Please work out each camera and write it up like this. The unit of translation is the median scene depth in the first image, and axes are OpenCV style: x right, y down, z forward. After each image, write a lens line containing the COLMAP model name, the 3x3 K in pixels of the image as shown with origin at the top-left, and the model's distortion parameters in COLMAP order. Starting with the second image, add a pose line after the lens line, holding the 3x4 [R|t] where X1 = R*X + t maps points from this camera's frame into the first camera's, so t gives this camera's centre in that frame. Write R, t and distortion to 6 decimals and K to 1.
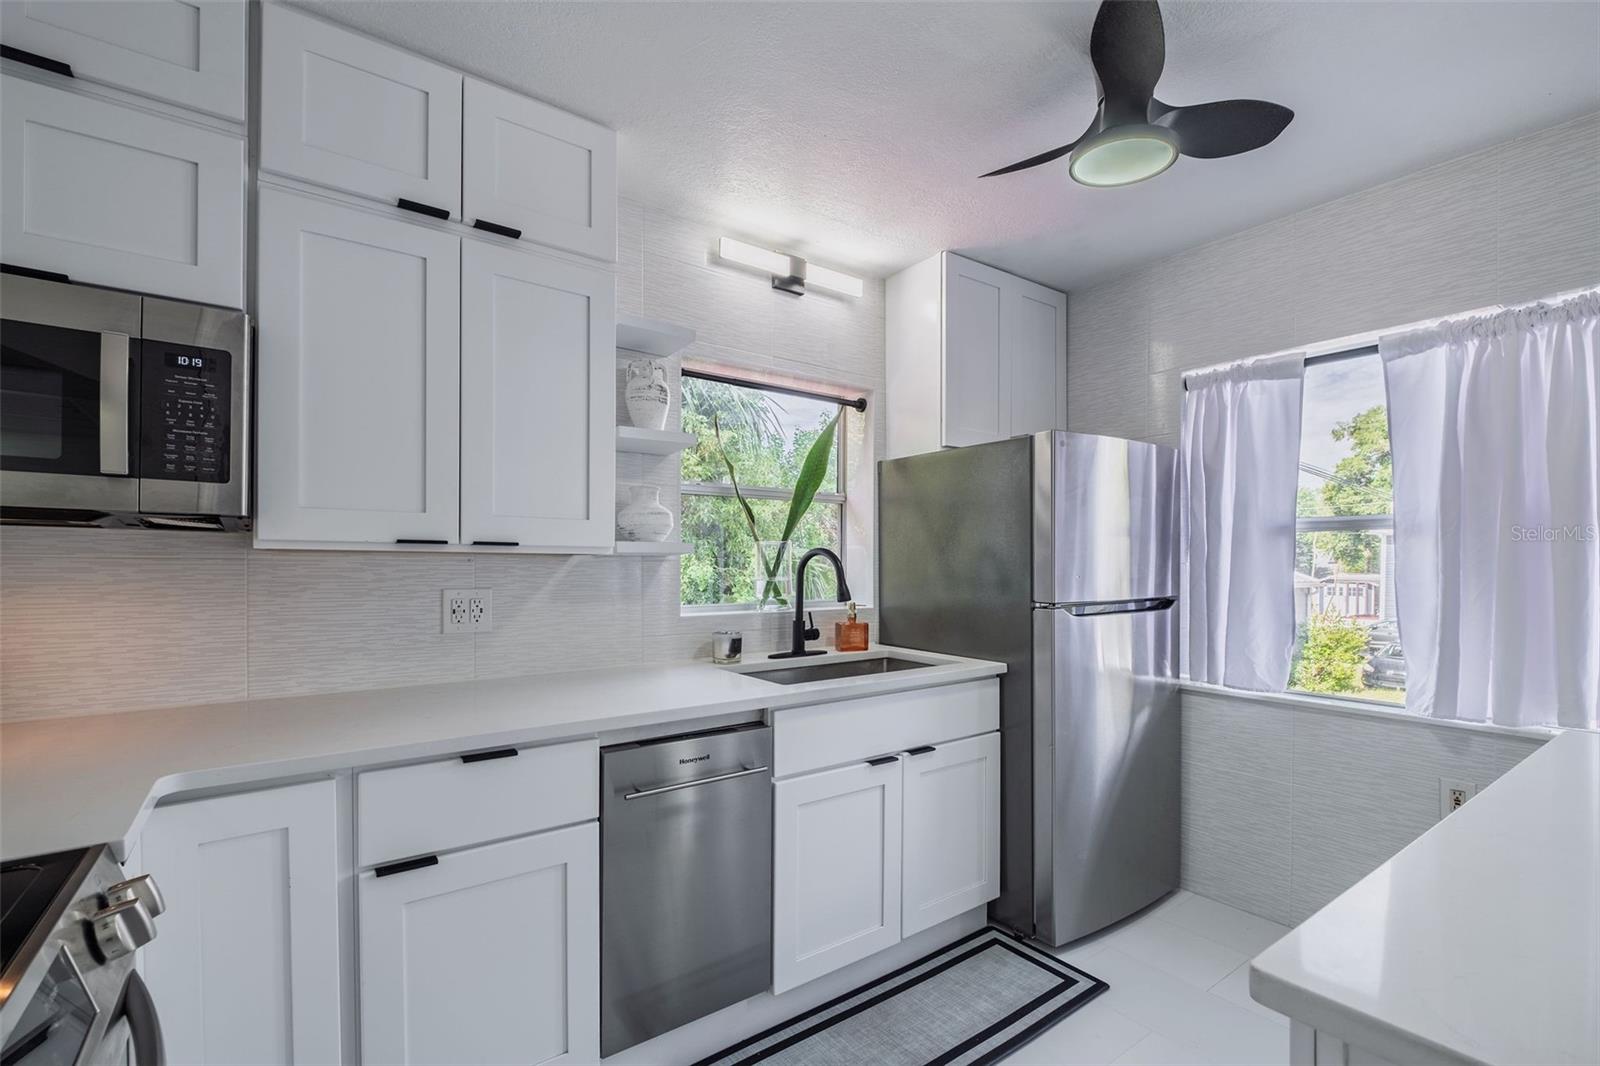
lens RADIAL K [[720.5, 0, 815.1], [0, 720.5, 567.2], [0, 0, 1]] dist [-0.003093, -0.001338]
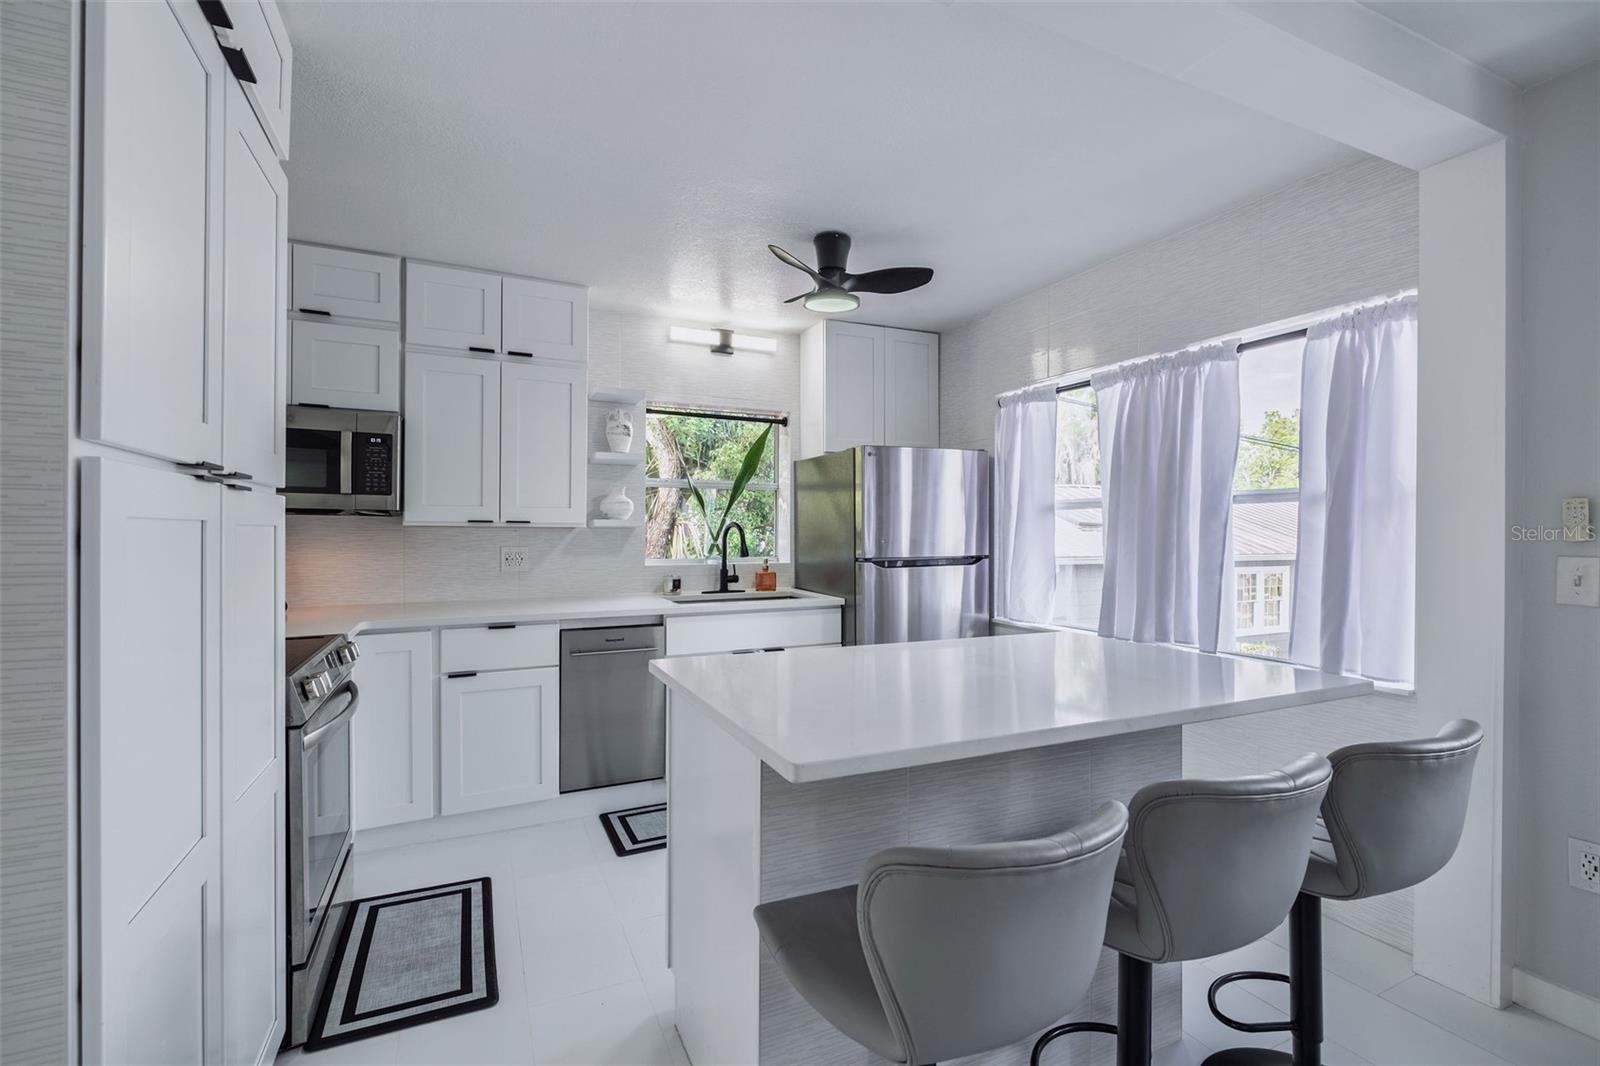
lens RADIAL K [[703.3, 0, 787.1], [0, 703.3, 531.1], [0, 0, 1]] dist [-0.003140, -0.001464]
pose [[0.977458, -0.000650, -0.211128, 0.503570], [-0.000600, 0.999983, -0.005853, 0.001113], [0.211128, 0.005848, 0.977441, -0.515524]]
